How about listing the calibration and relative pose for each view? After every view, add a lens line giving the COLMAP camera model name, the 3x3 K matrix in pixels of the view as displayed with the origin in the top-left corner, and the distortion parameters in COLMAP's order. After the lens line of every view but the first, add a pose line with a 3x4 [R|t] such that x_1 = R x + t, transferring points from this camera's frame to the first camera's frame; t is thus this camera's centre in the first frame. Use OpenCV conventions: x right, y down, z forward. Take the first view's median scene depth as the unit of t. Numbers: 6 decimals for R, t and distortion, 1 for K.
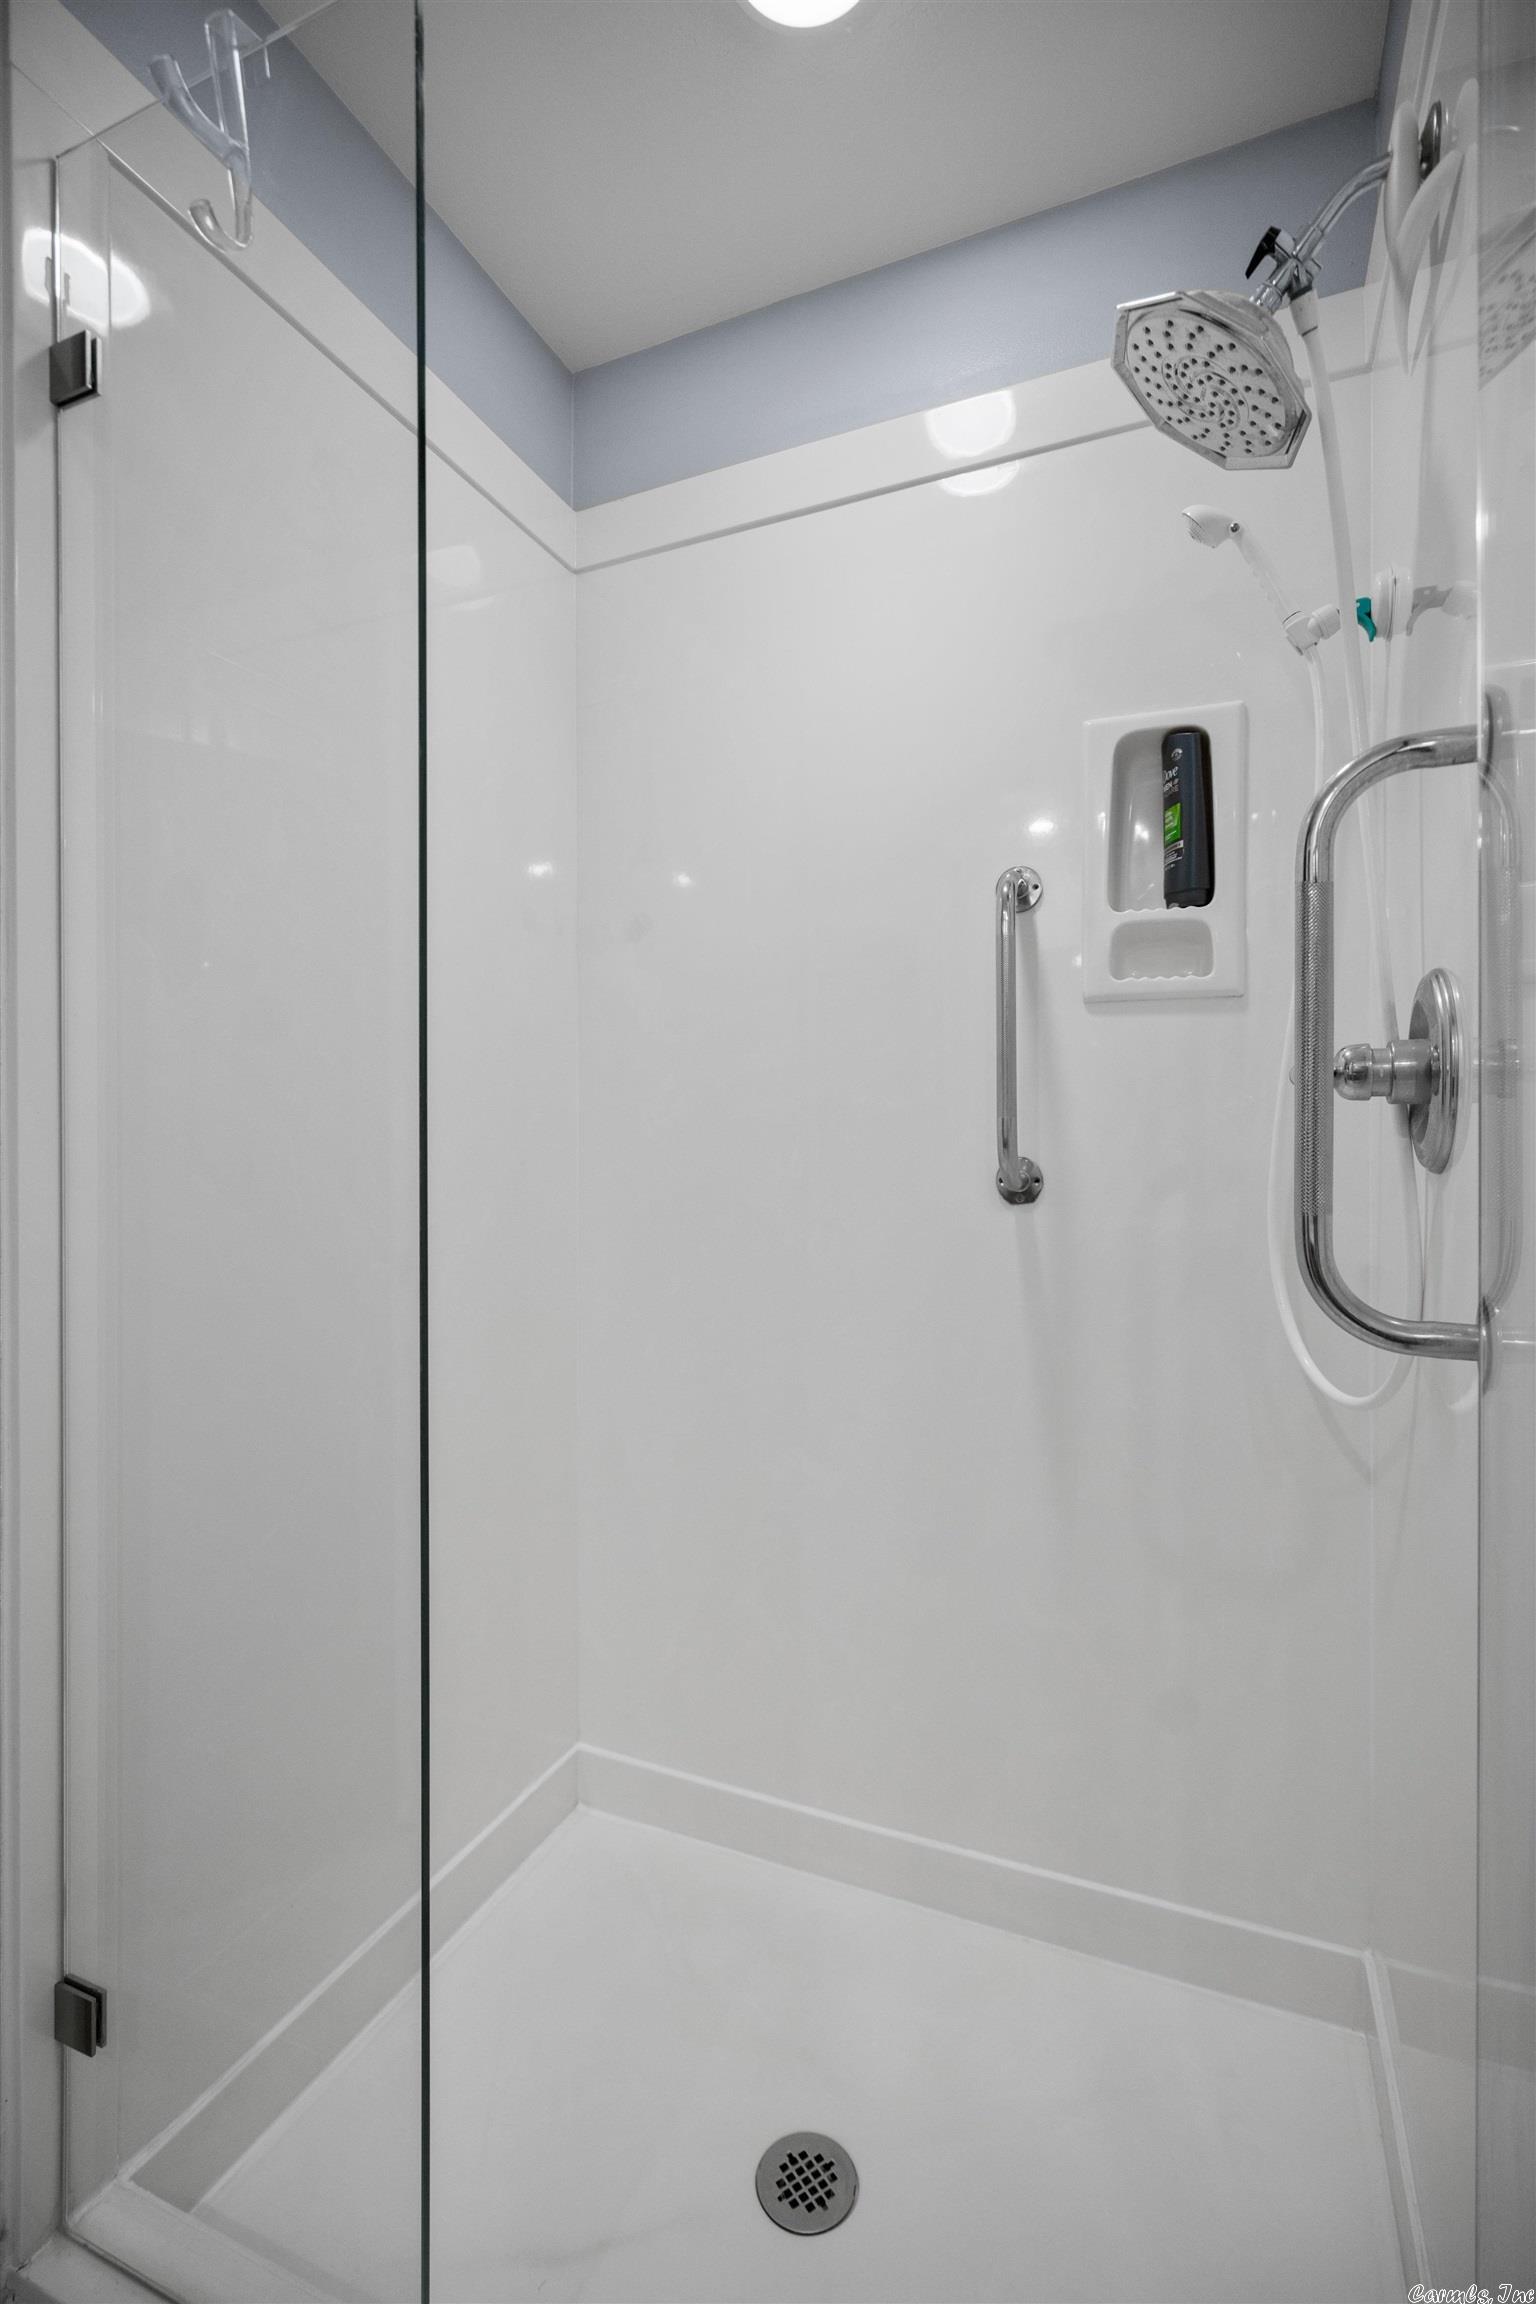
lens RADIAL K [[1046.4, 0, 765.9], [0, 1046.4, 1149.2], [0, 0, 1]] dist [-0.003832, -0.000948]
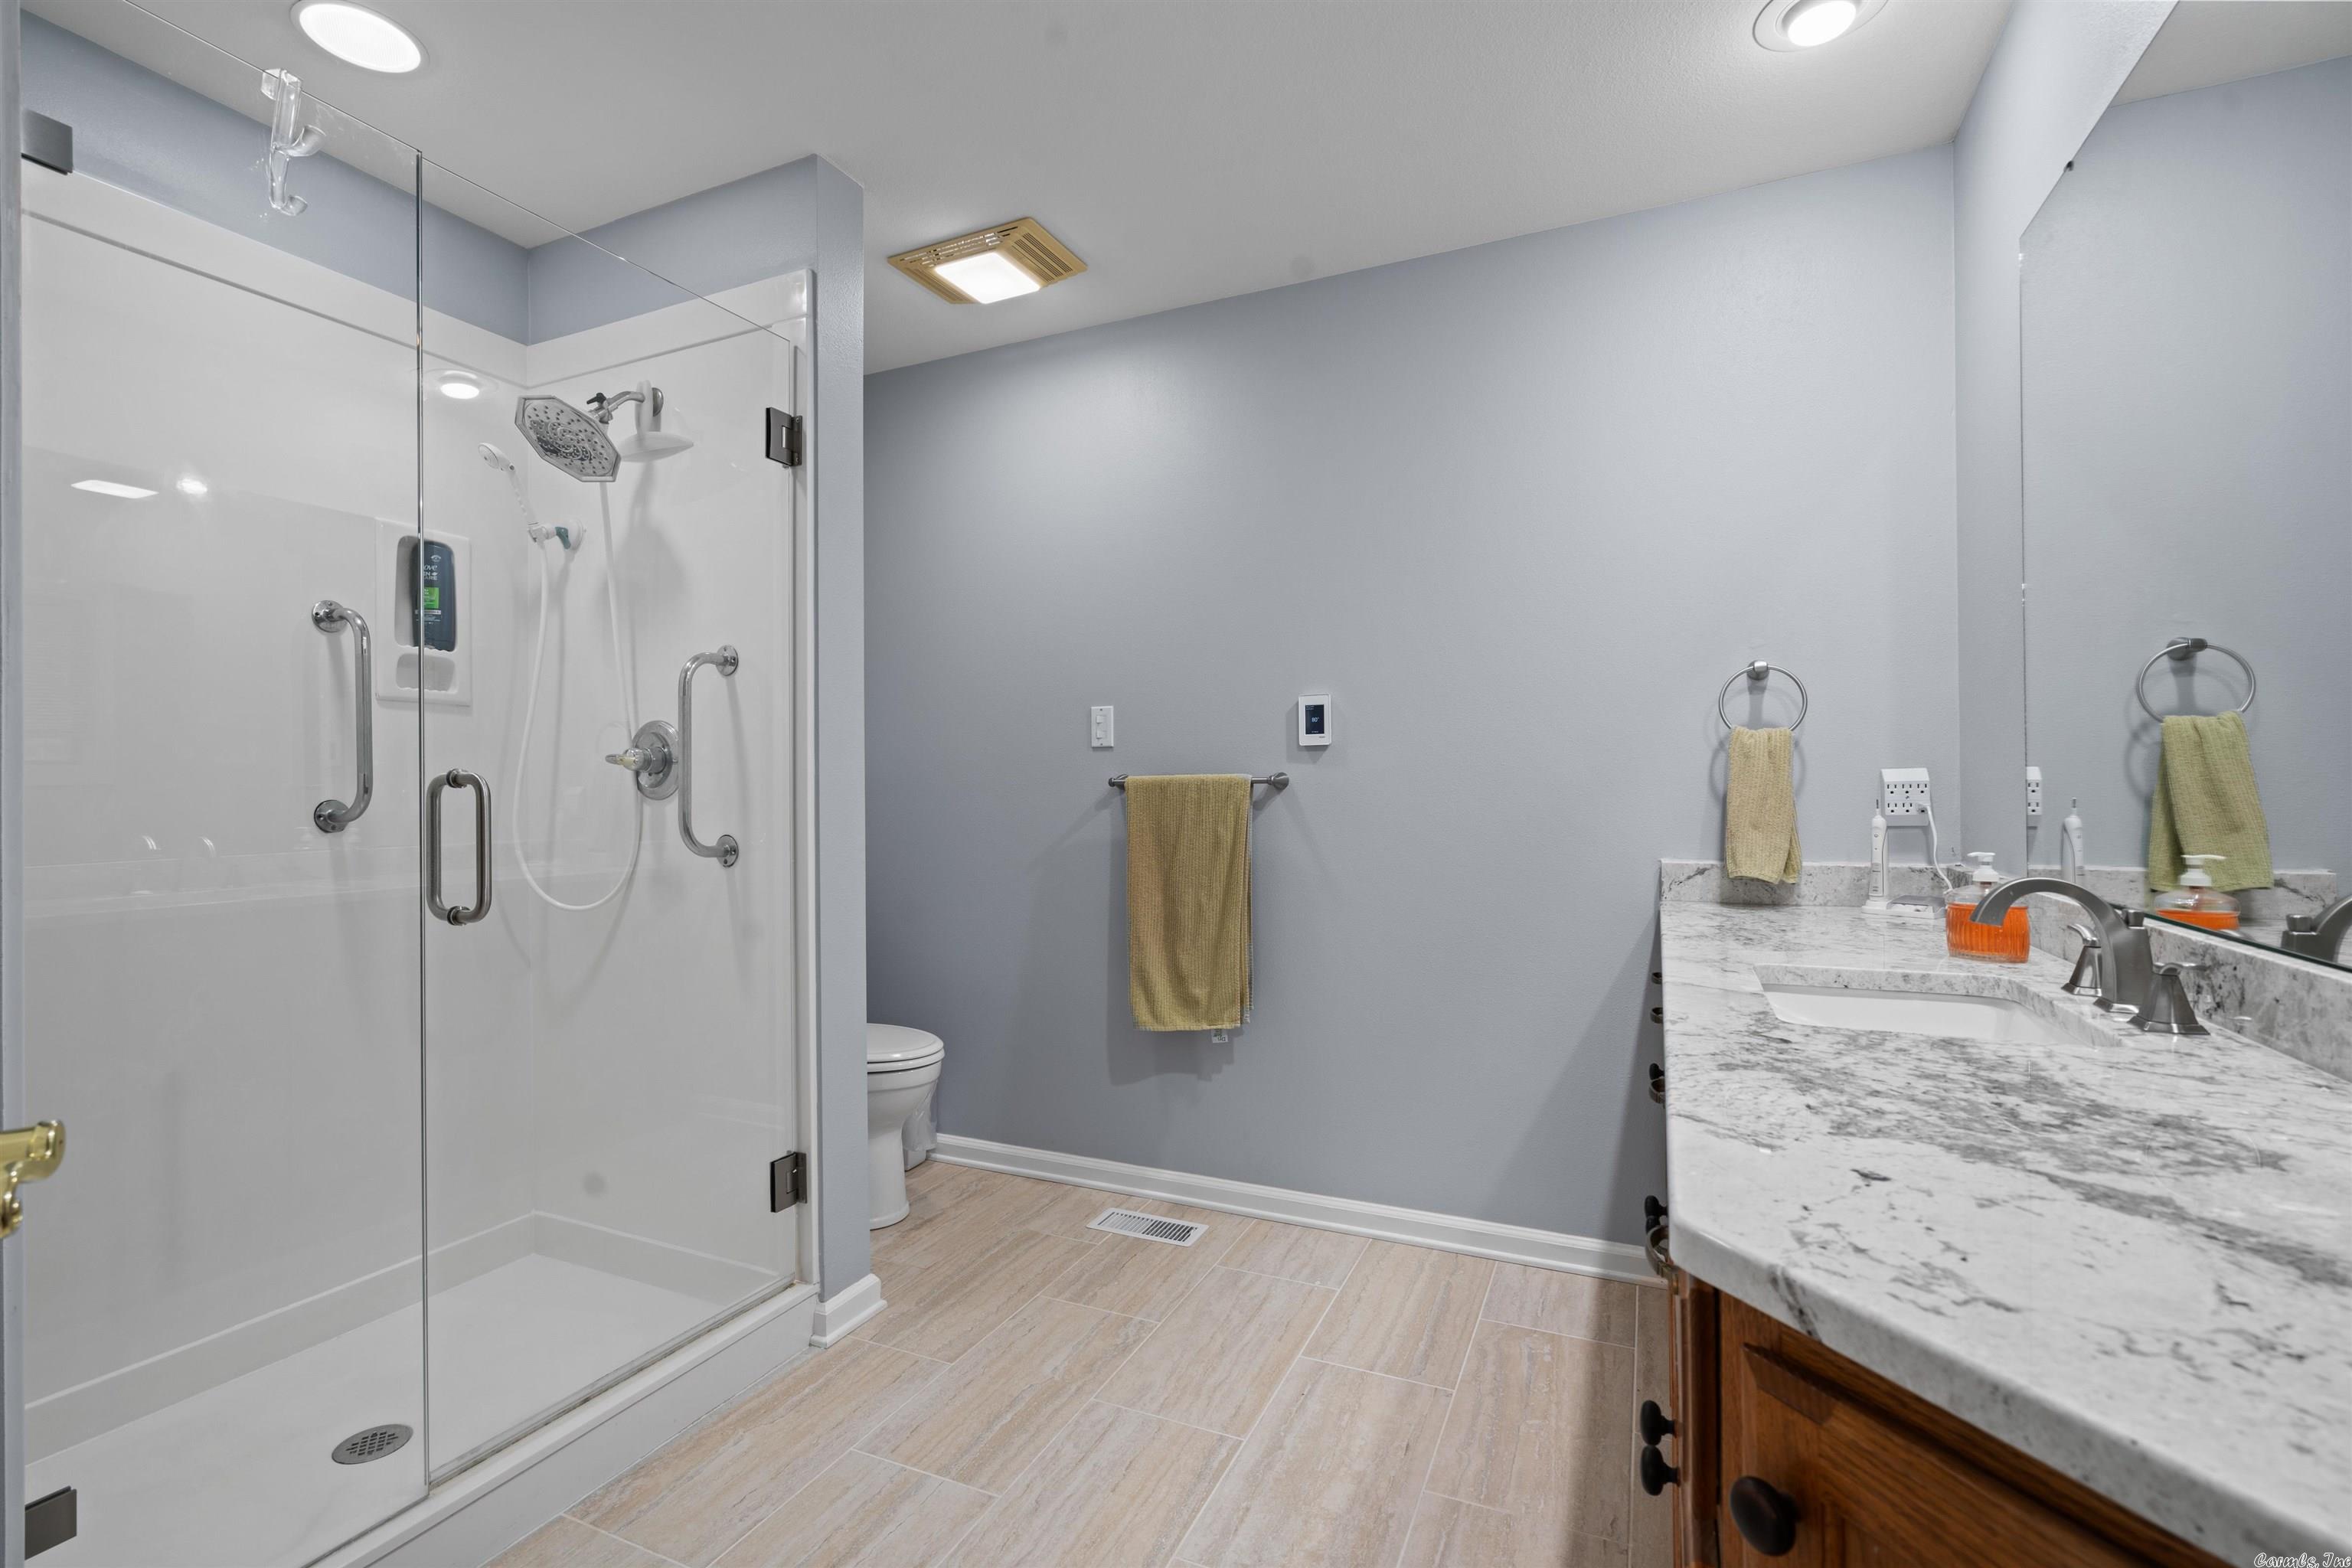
lens RADIAL K [[1068.2, 0, 1167.9], [0, 1068.2, 788.2], [0, 0, 1]] dist [-0.003832, -0.000948]
pose [[0.016936, -0.003577, 0.999850, -1.313673], [0.020438, 0.999786, 0.003230, 0.009718], [-0.999648, 0.020380, 0.017005, -0.200300]]
